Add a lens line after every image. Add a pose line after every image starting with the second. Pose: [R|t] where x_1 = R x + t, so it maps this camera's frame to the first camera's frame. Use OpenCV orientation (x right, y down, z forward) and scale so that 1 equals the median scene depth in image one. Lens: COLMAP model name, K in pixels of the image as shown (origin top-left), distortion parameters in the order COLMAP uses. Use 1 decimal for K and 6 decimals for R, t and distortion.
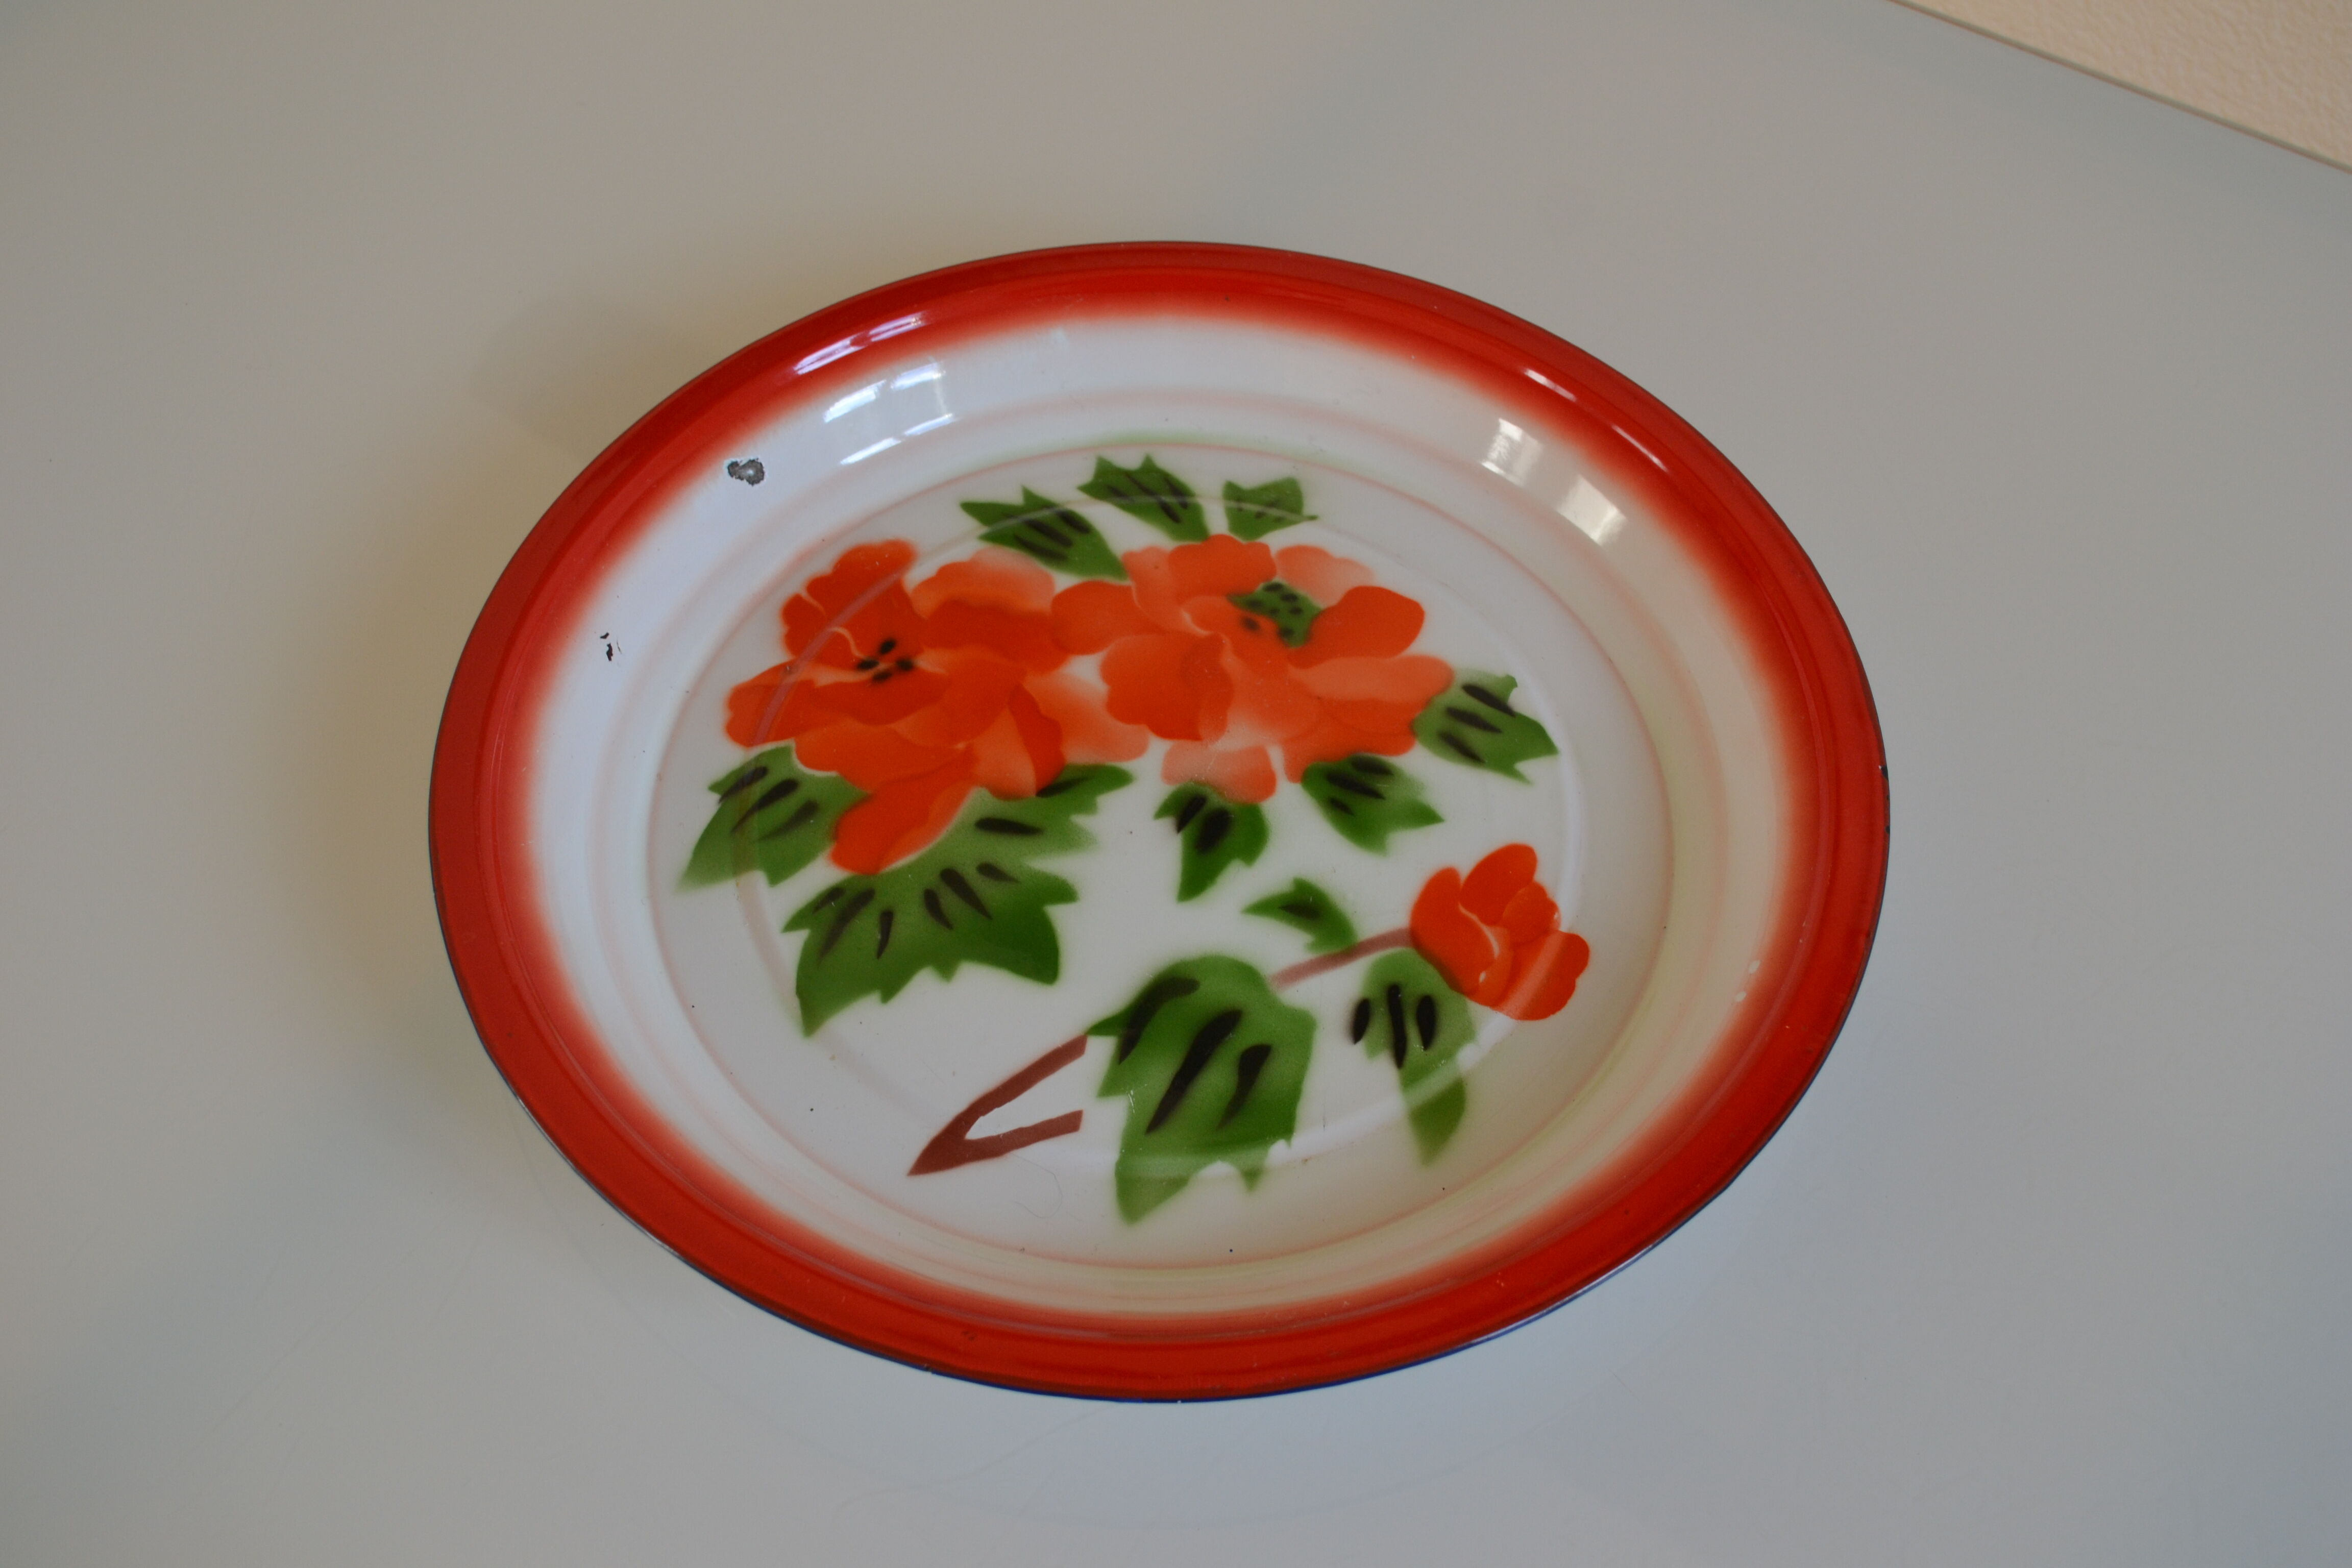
lens RADIAL K [[2666.2, 0, 1176.0], [0, 2666.2, 784.0], [0, 0, 1]] dist [-0.061361, -0.013218]
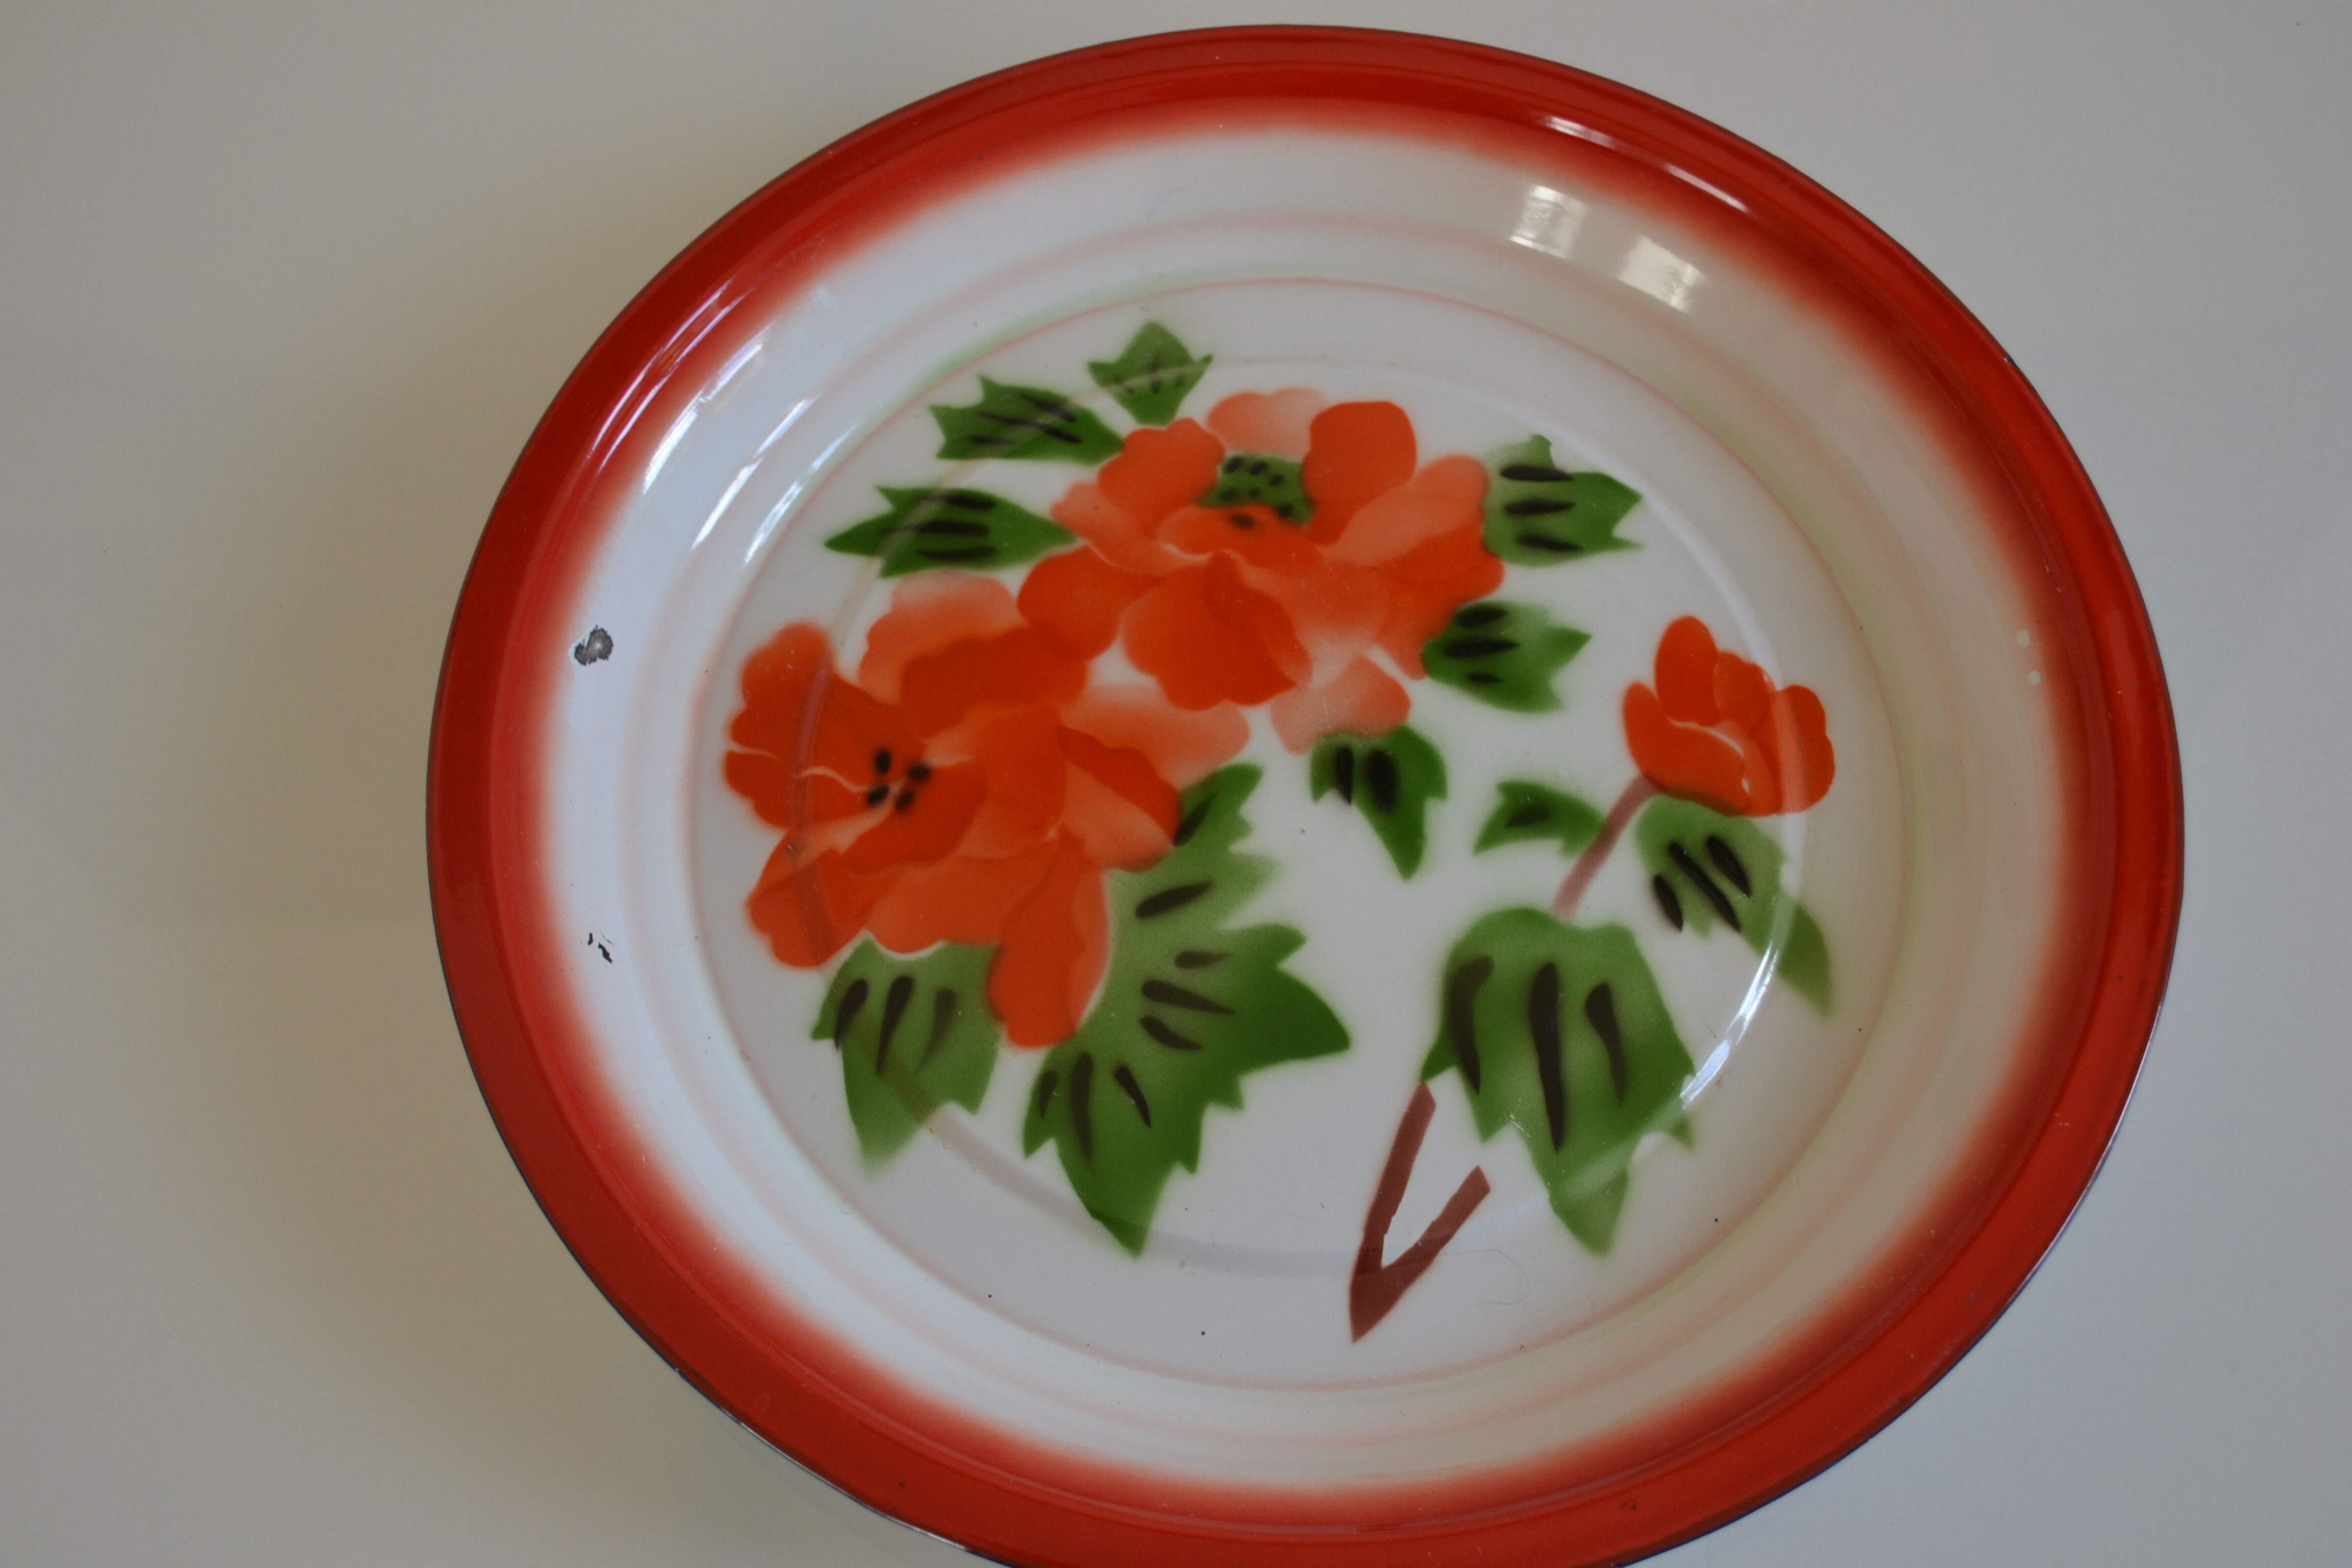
lens RADIAL K [[2666.2, 0, 1176.0], [0, 2666.2, 784.0], [0, 0, 1]] dist [-0.061361, -0.013218]
pose [[0.841726, -0.495475, 0.214480, -0.217755], [0.437390, 0.858682, 0.267123, -0.230450], [-0.316523, -0.131033, 0.939491, 0.223830]]
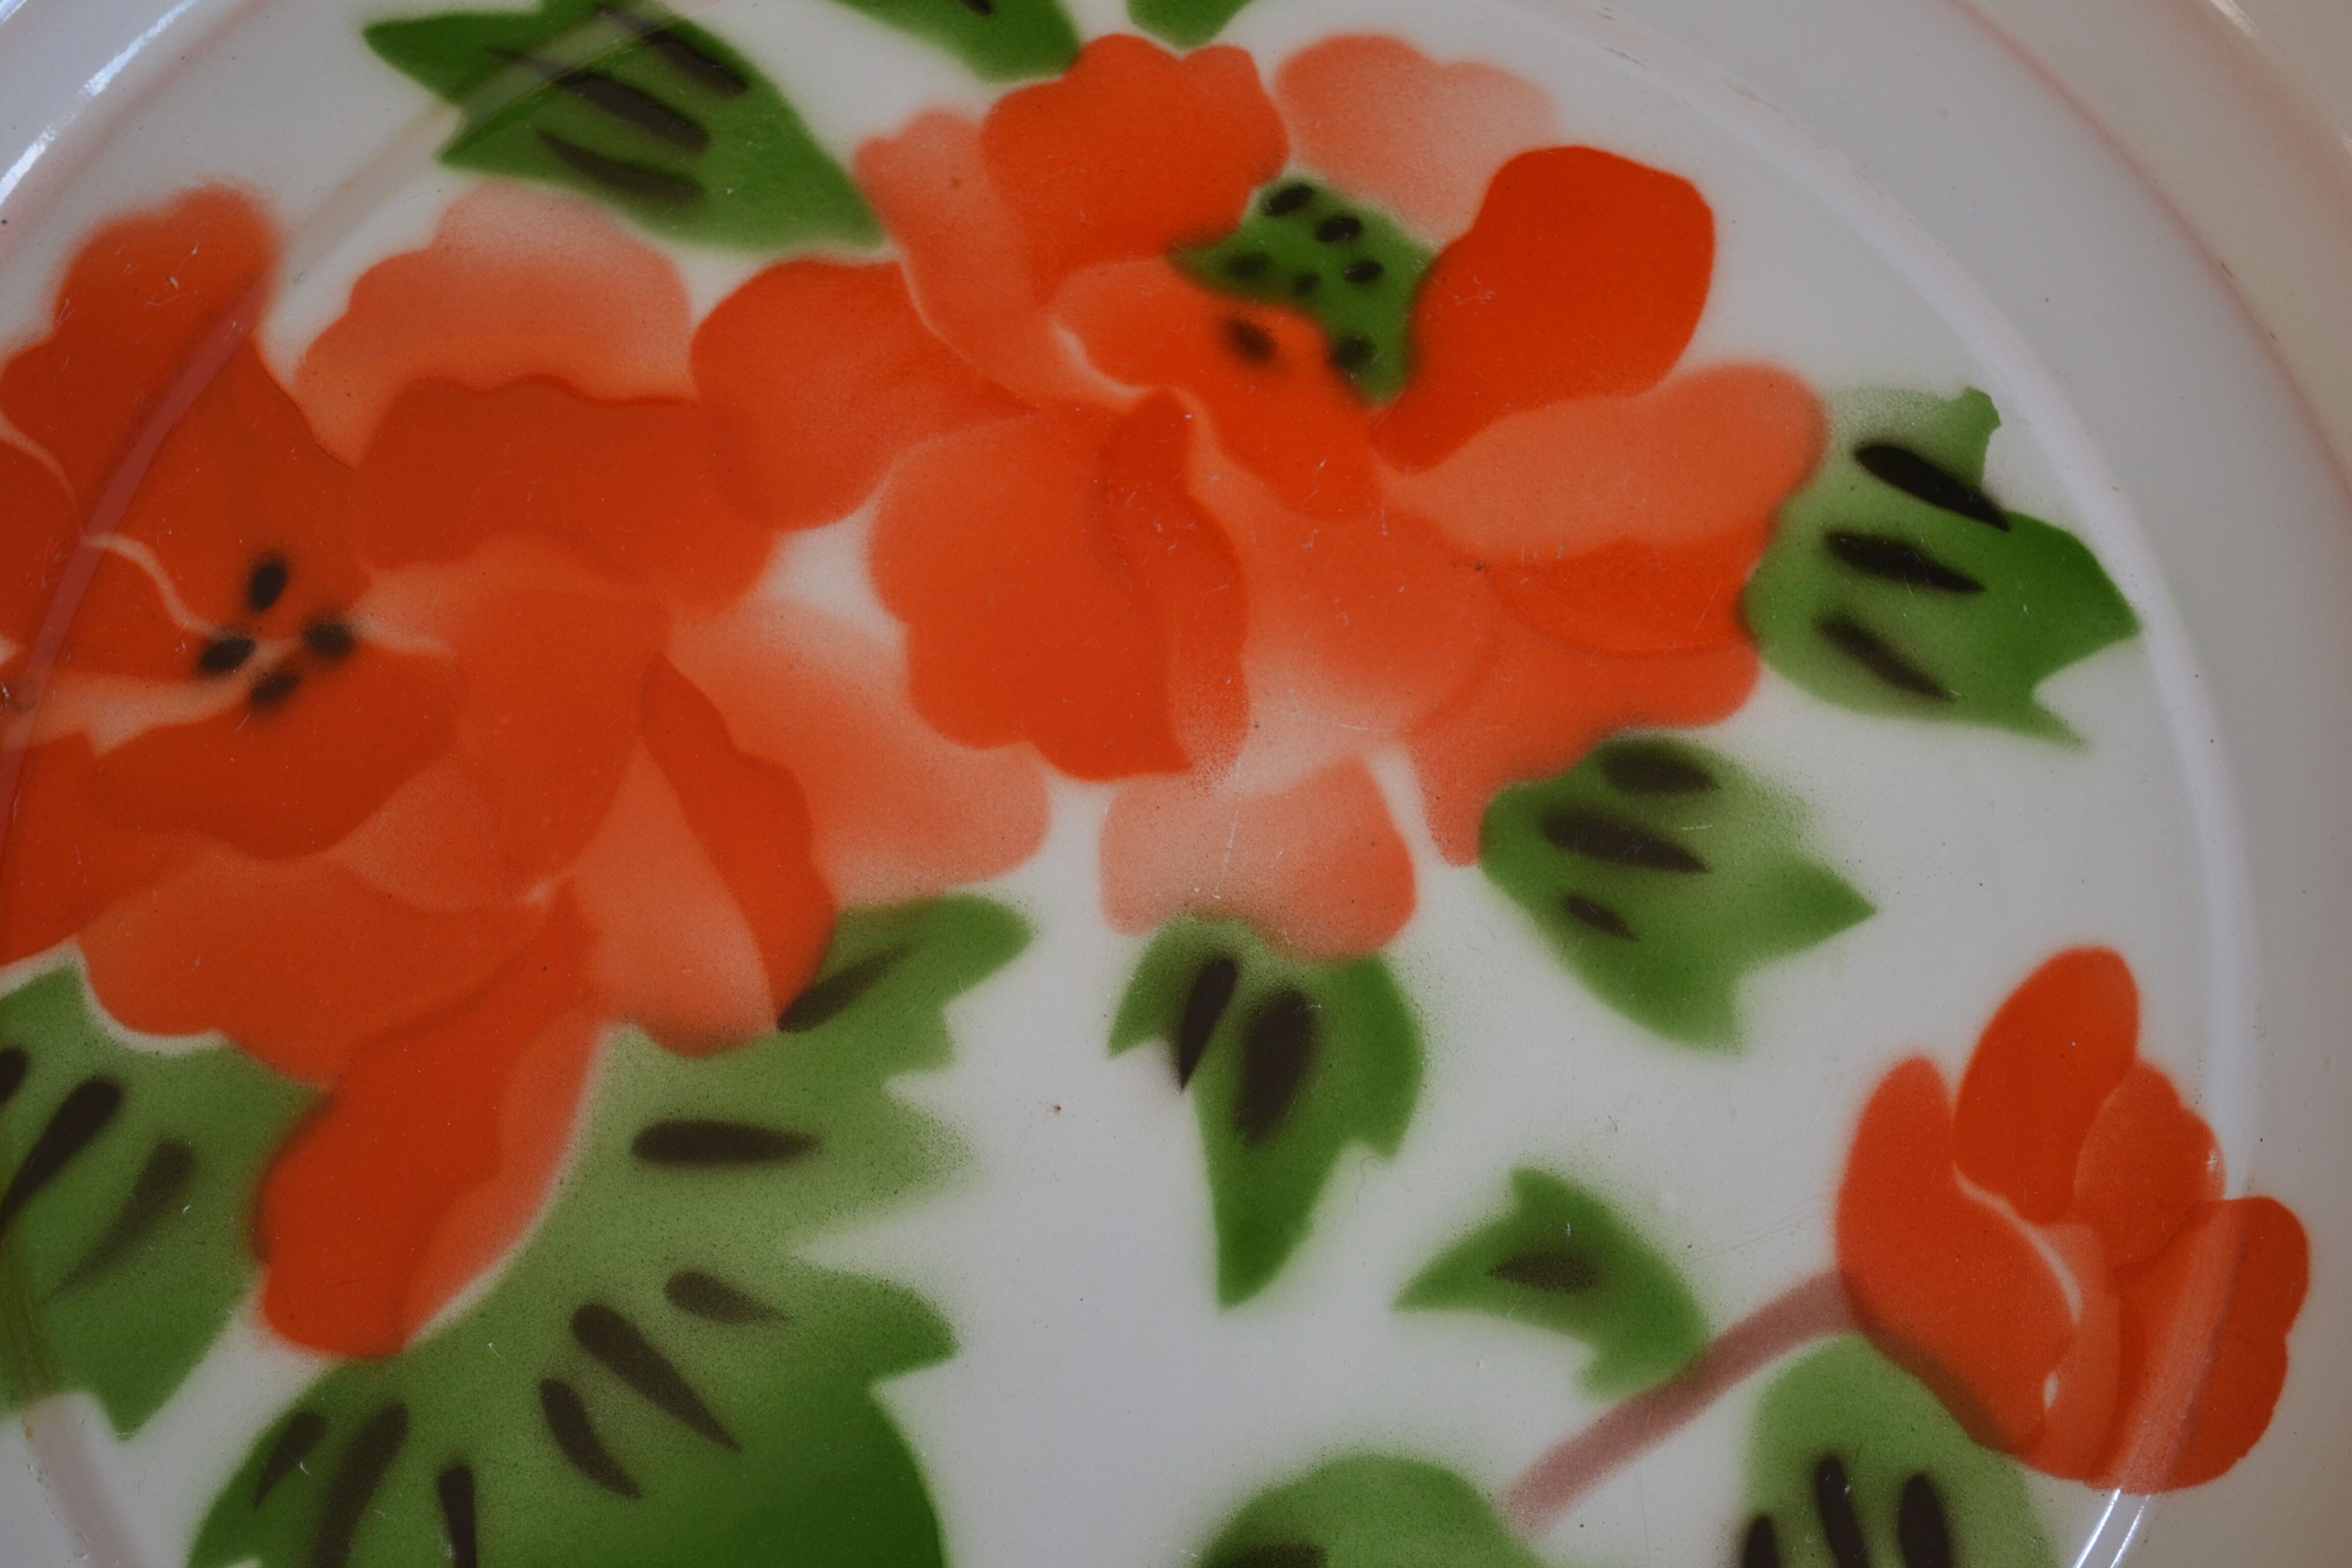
lens RADIAL K [[4344.1, 0, 1176.0], [0, 4344.1, 784.0], [0, 0, 1]] dist [0.009283, 0.018166]
pose [[0.984074, -0.172092, 0.044534, -0.019289], [0.136654, 0.892607, 0.429627, -0.272290], [-0.113687, -0.416698, 0.901908, 0.464044]]
